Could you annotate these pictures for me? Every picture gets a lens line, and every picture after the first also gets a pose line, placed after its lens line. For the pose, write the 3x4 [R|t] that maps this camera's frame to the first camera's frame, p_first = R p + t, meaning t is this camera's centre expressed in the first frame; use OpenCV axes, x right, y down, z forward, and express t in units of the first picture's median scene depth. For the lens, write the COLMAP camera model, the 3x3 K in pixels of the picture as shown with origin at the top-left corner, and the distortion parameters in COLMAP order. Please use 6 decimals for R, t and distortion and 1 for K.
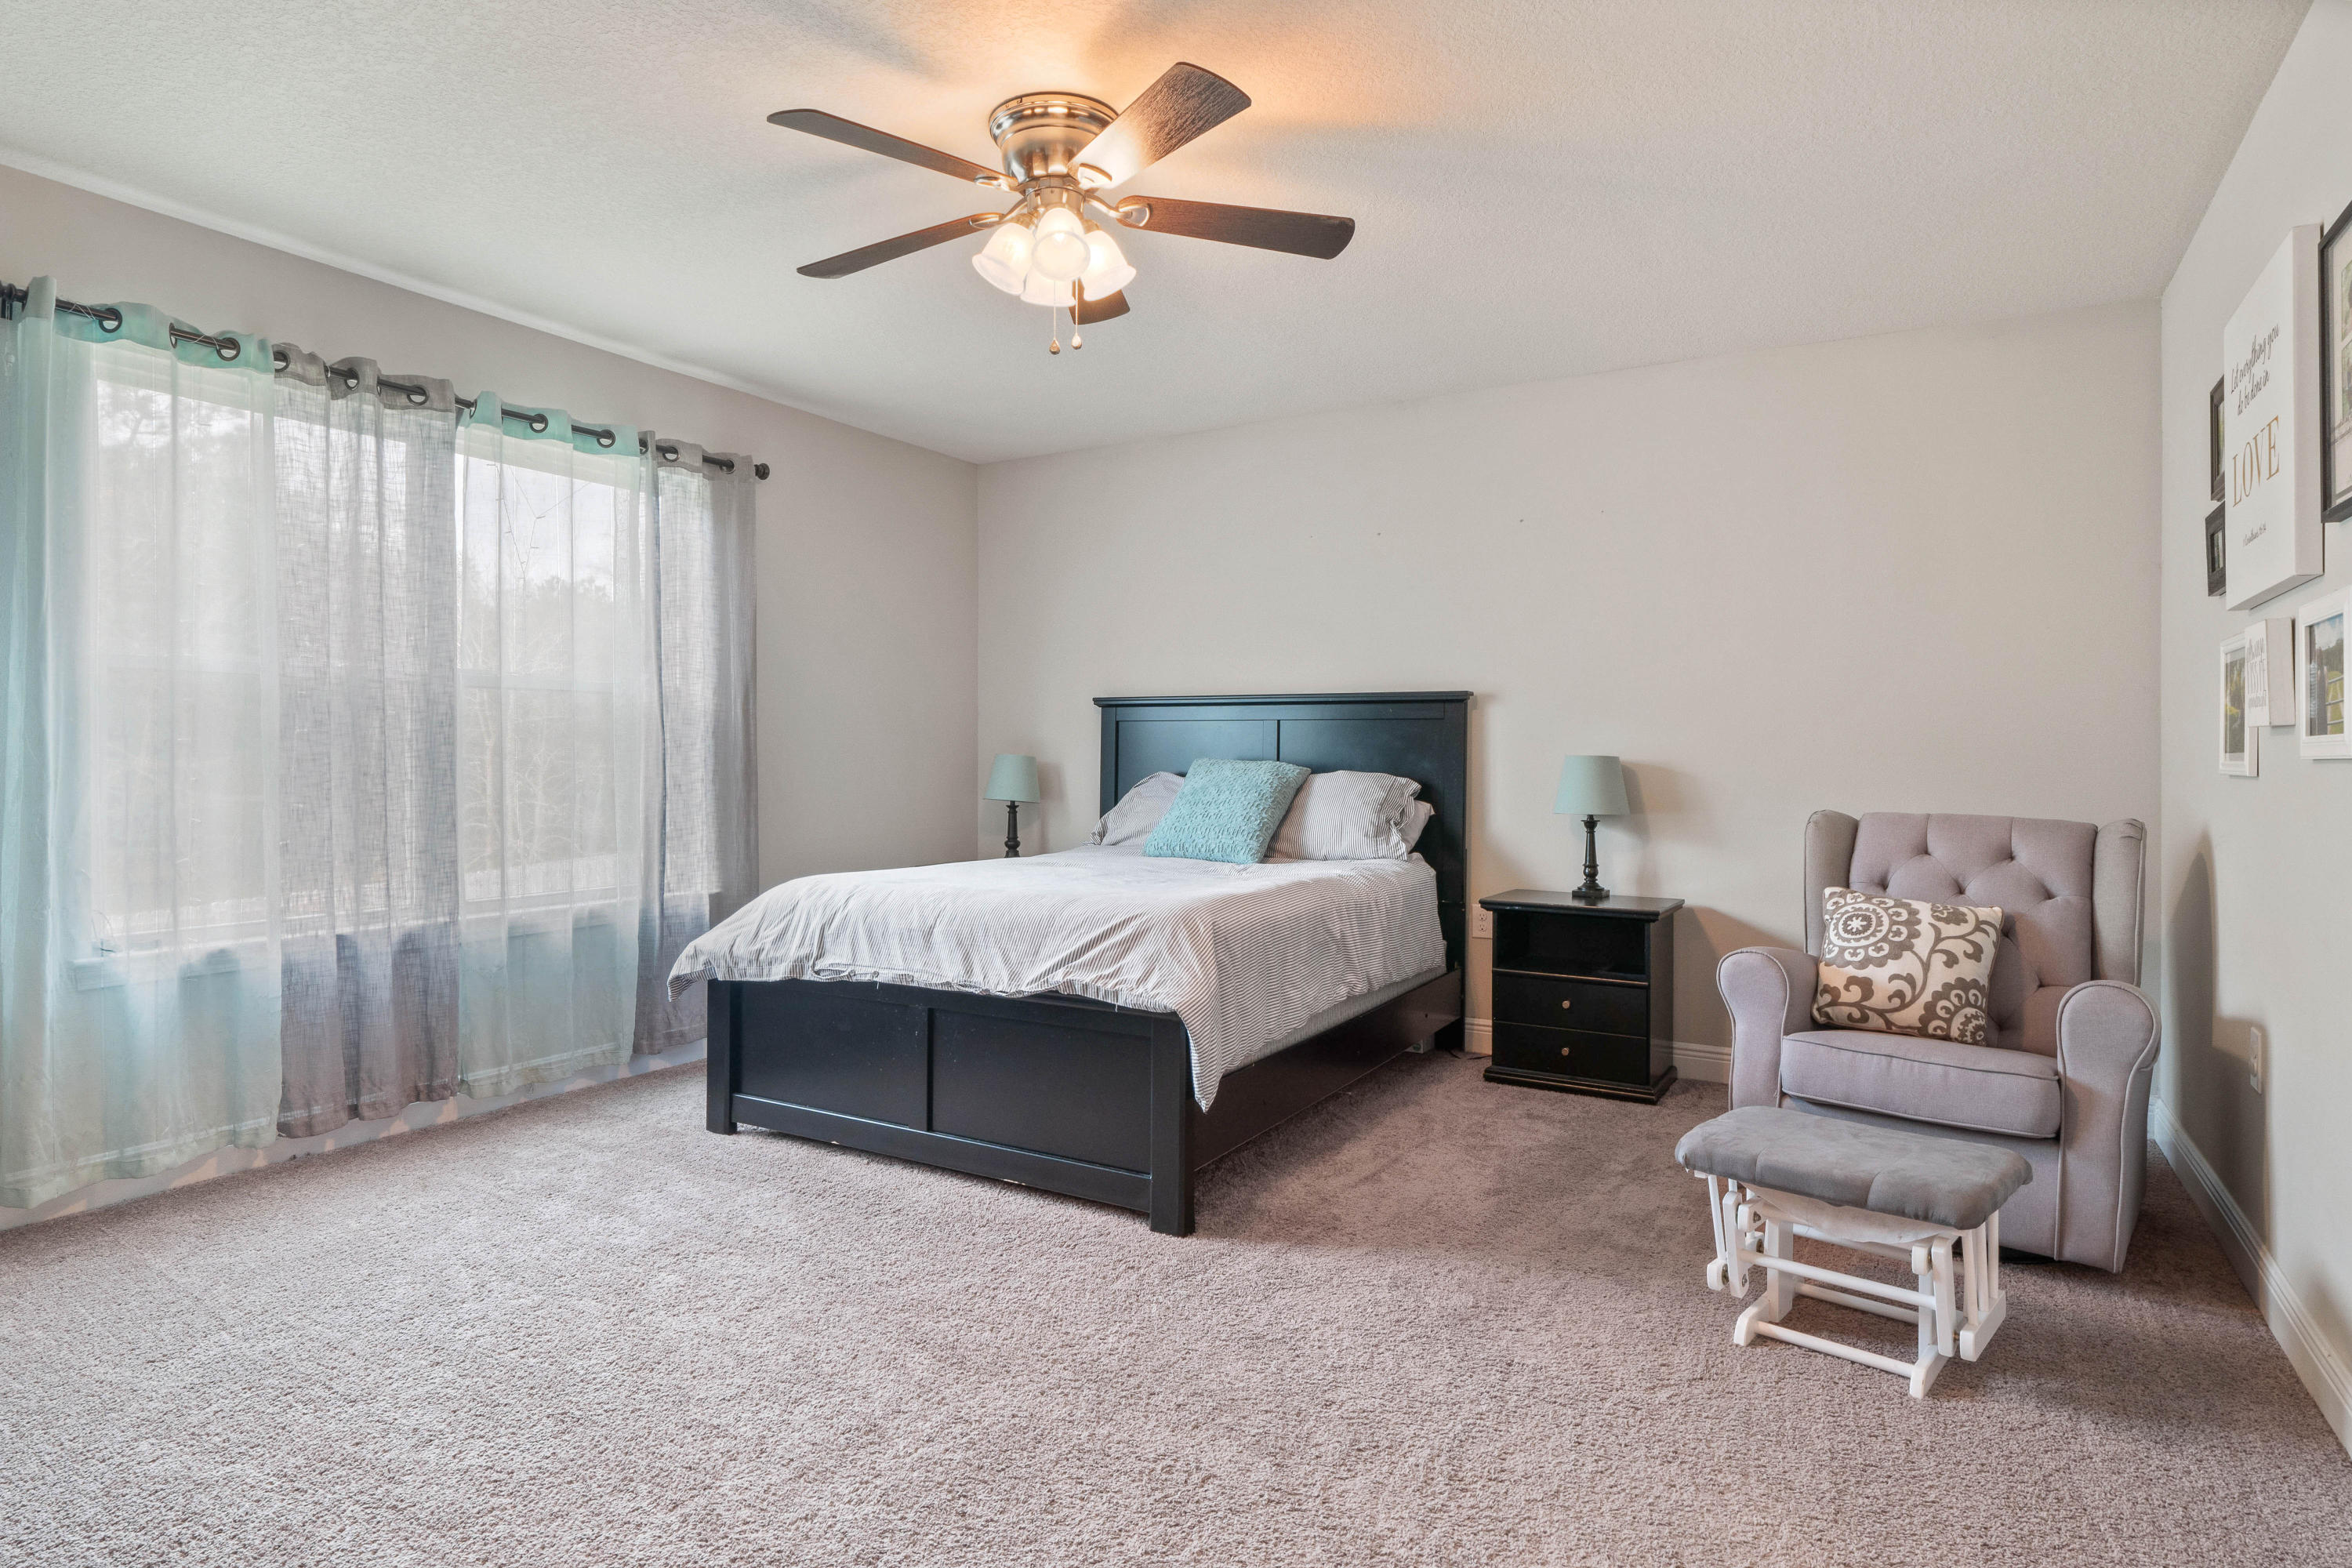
lens RADIAL K [[1255.8, 0, 1192.0], [0, 1255.8, 823.6], [0, 0, 1]] dist [-0.004214, 0.002072]
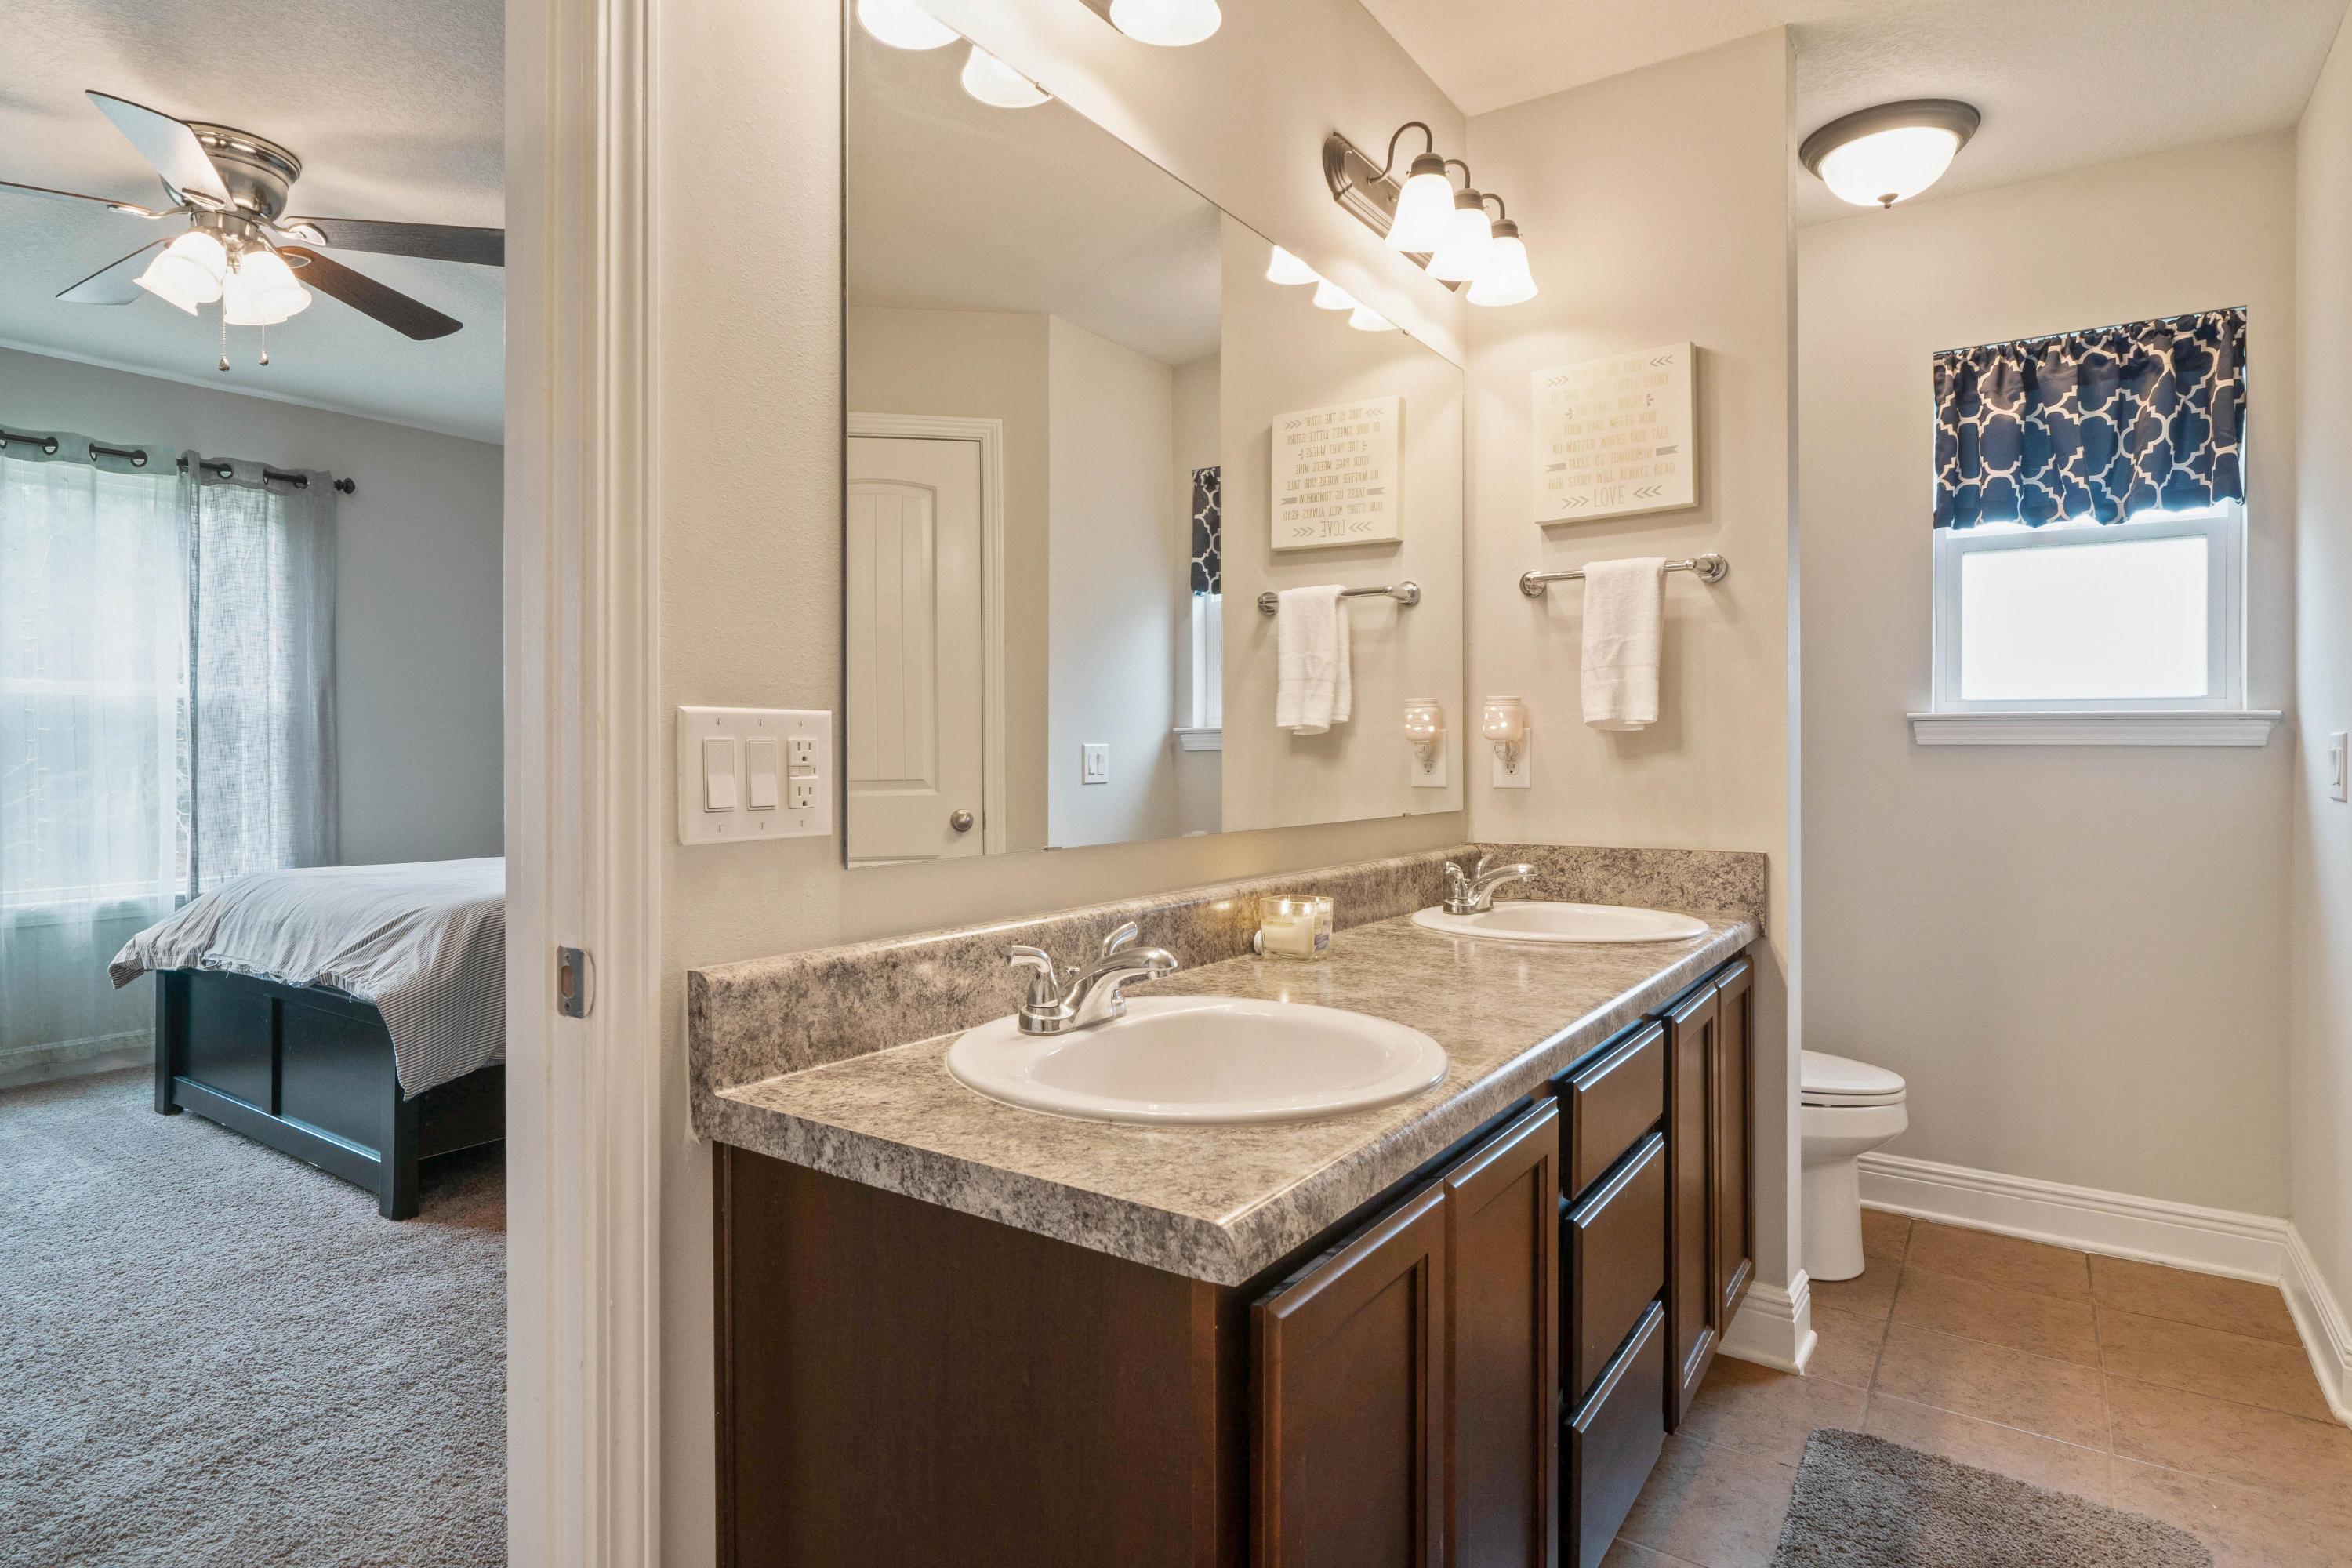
lens RADIAL K [[1255.8, 0, 1224.7], [0, 1255.8, 809.3], [0, 0, 1]] dist [-0.004214, 0.002072]
pose [[0.996596, -0.000630, -0.082432, 0.544535], [-0.000355, 0.999929, -0.011934, 0.002481], [0.082434, 0.011922, 0.996525, 0.021647]]
